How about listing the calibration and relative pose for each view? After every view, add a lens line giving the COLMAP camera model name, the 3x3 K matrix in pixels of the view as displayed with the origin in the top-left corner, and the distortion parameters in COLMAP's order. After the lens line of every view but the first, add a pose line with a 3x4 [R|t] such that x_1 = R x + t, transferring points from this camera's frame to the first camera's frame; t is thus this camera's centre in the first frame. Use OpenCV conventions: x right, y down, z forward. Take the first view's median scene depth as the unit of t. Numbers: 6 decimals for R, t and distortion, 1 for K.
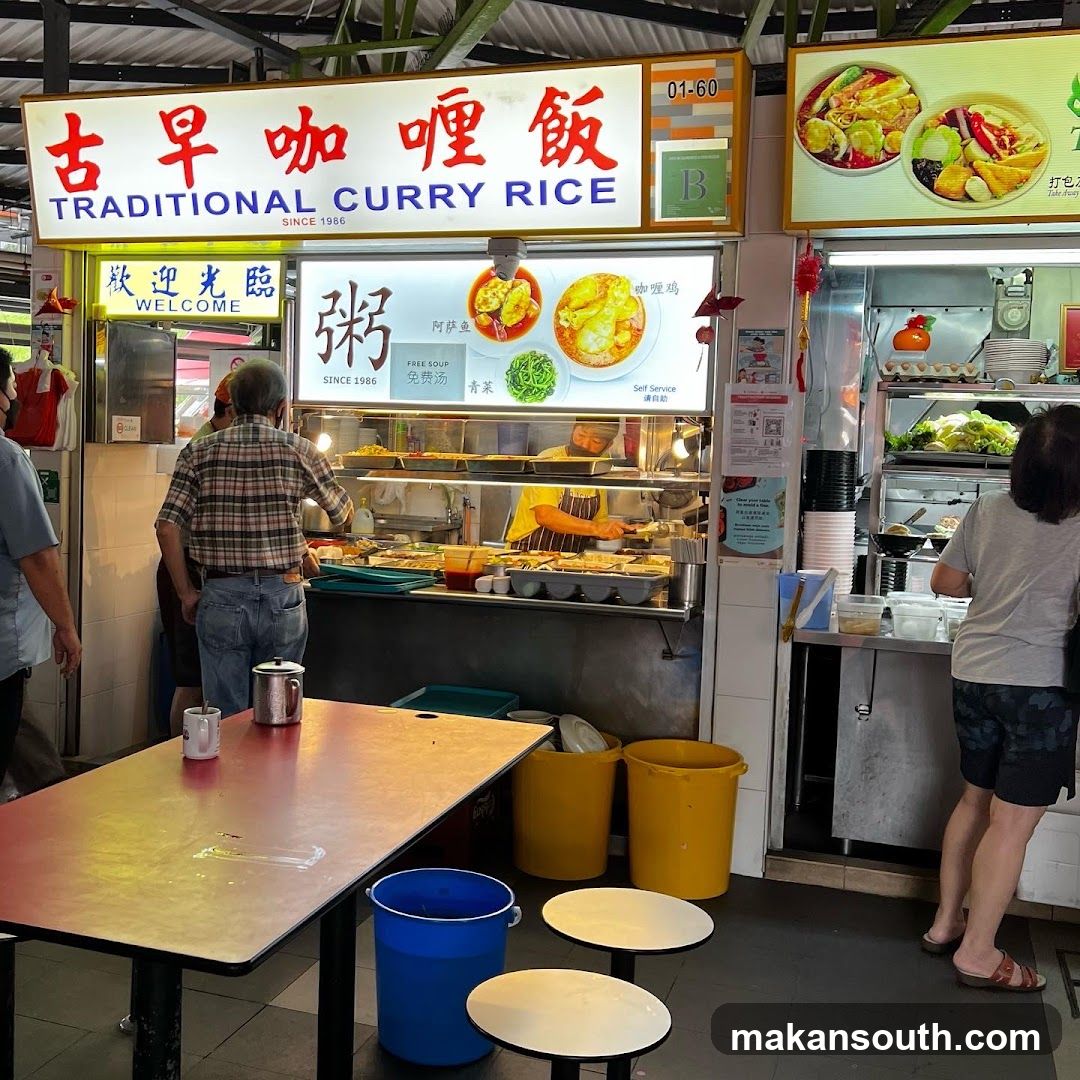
lens RADIAL K [[1325.1, 0, 434.4], [0, 1325.1, 519.6], [0, 0, 1]] dist [0.056141, 0.000000]
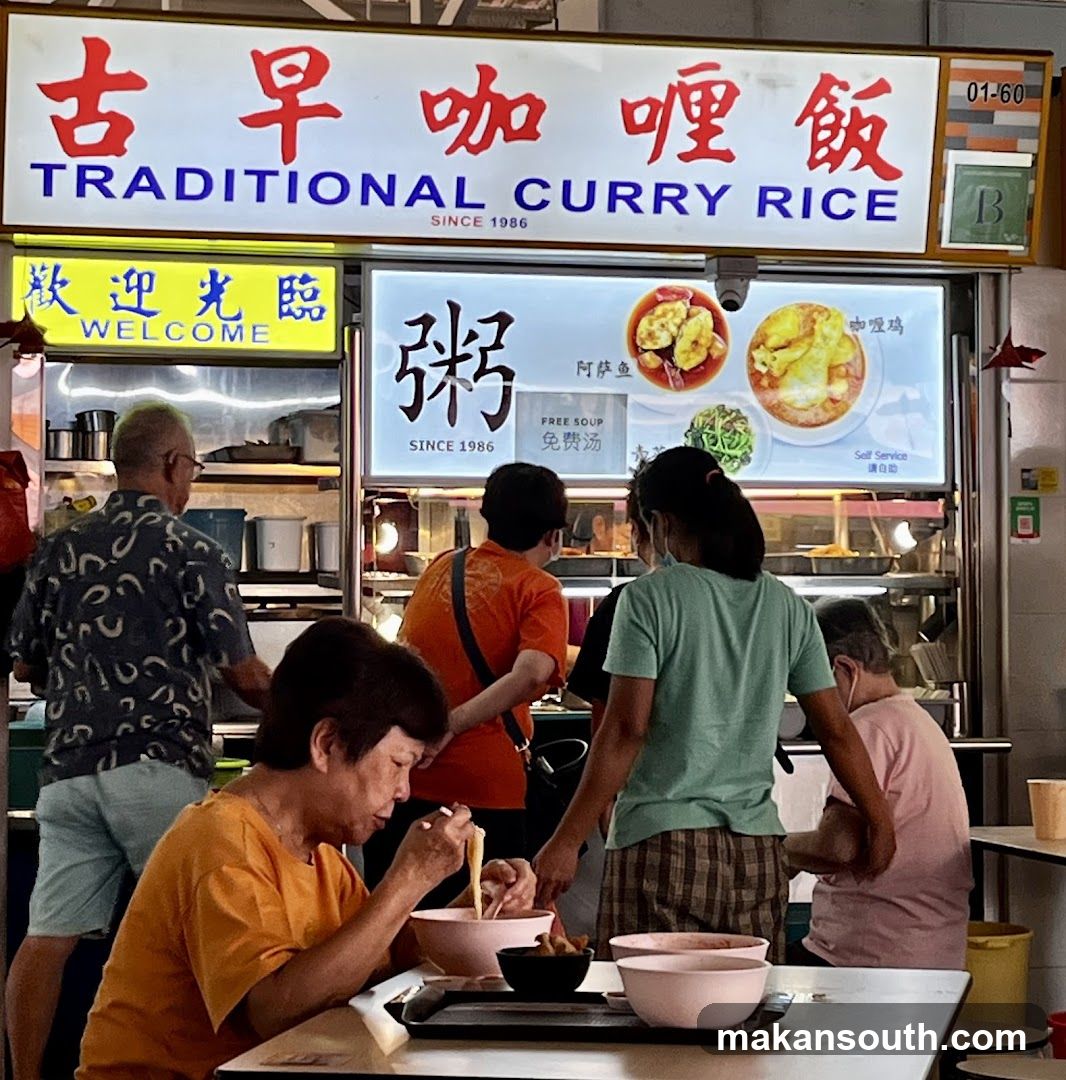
lens RADIAL K [[3340.3, 0, 516.4], [0, 3340.3, 400.0], [0, 0, 1]] dist [0.156514, 0.000000]
pose [[0.820457, 0.001494, 0.571707, -1.067876], [0.063555, 0.993560, -0.093804, 0.035066], [-0.568165, 0.113297, 0.815078, -0.430030]]
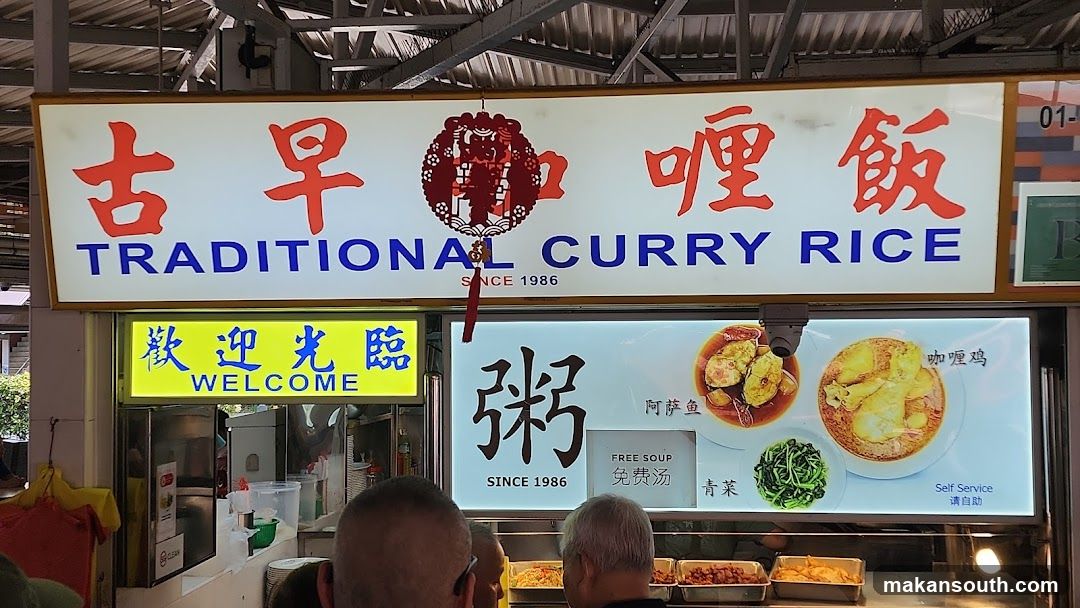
lens RADIAL K [[1198.4, 0, 540.9], [0, 1198.4, 313.3], [0, 0, 1]] dist [0.122270, 0.000000]
pose [[0.961850, -0.034988, 0.271332, -0.246528], [0.058857, 0.995029, -0.080336, -0.152268], [-0.267172, 0.093241, 0.959127, 0.376468]]
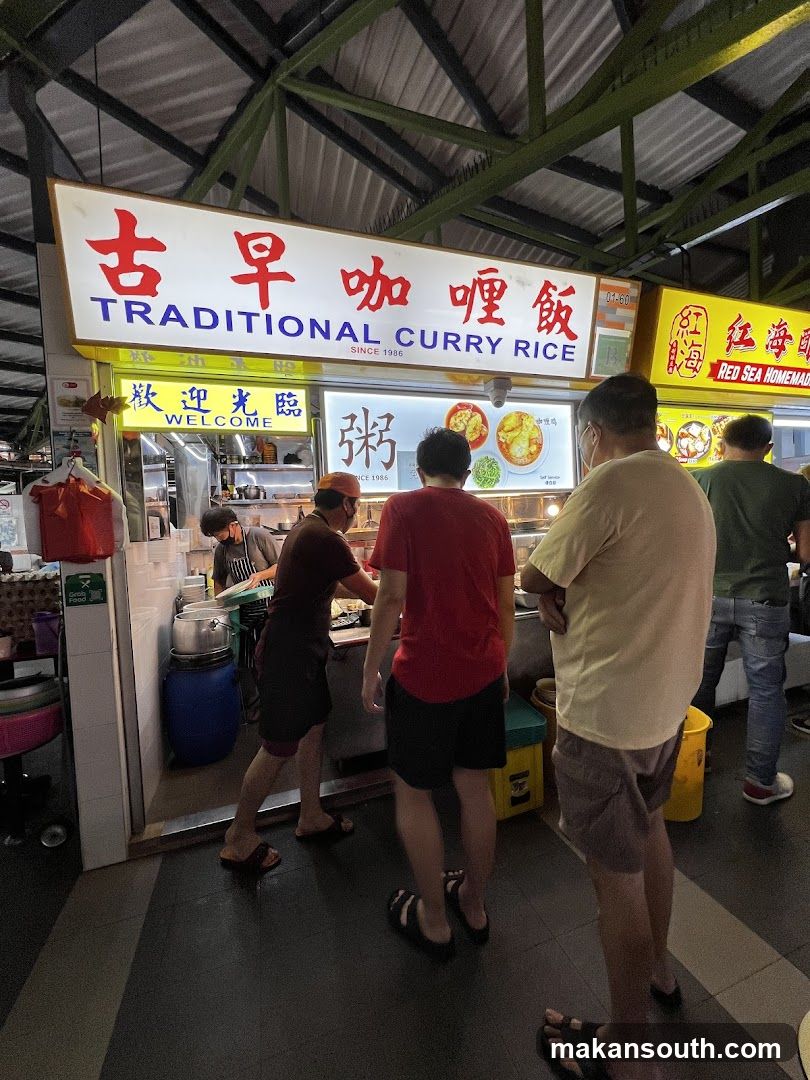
lens RADIAL K [[431.7, 0, 408.2], [0, 431.7, 537.8], [0, 0, 1]] dist [-0.001647, 0.001145]
pose [[0.767791, -0.093987, 0.633770, -0.348015], [0.113955, 0.993443, 0.009273, -0.043215], [-0.630485, 0.065101, 0.773466, 0.658233]]
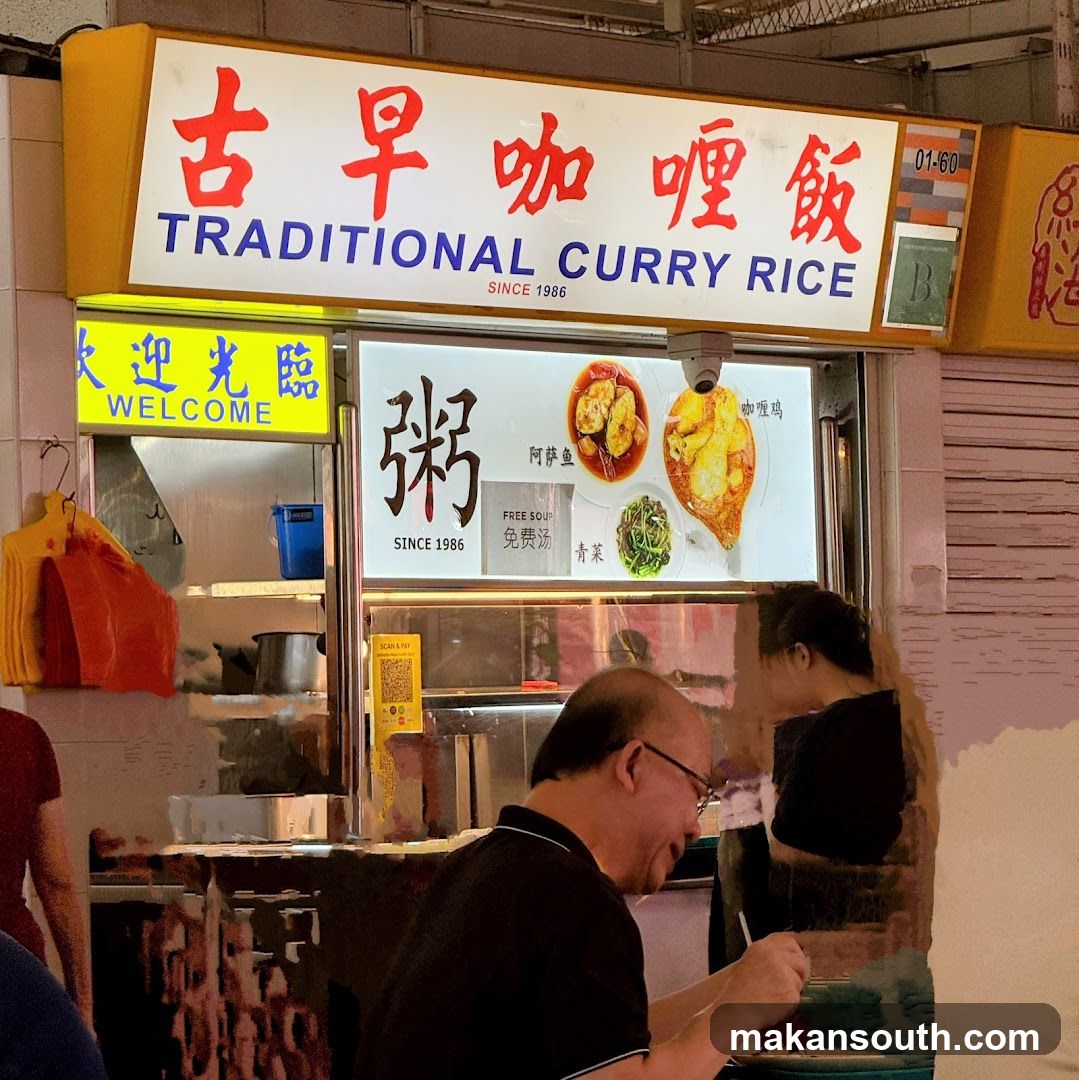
lens RADIAL K [[5215.4, 0, 538.9], [0, 5215.4, 539.1], [0, 0, 1]] dist [0.193510, 0.000000]
pose [[0.382286, -0.007718, 0.924012, -2.303783], [0.099174, 0.994532, -0.032724, -0.028562], [-0.918707, 0.104148, 0.380961, 0.081442]]
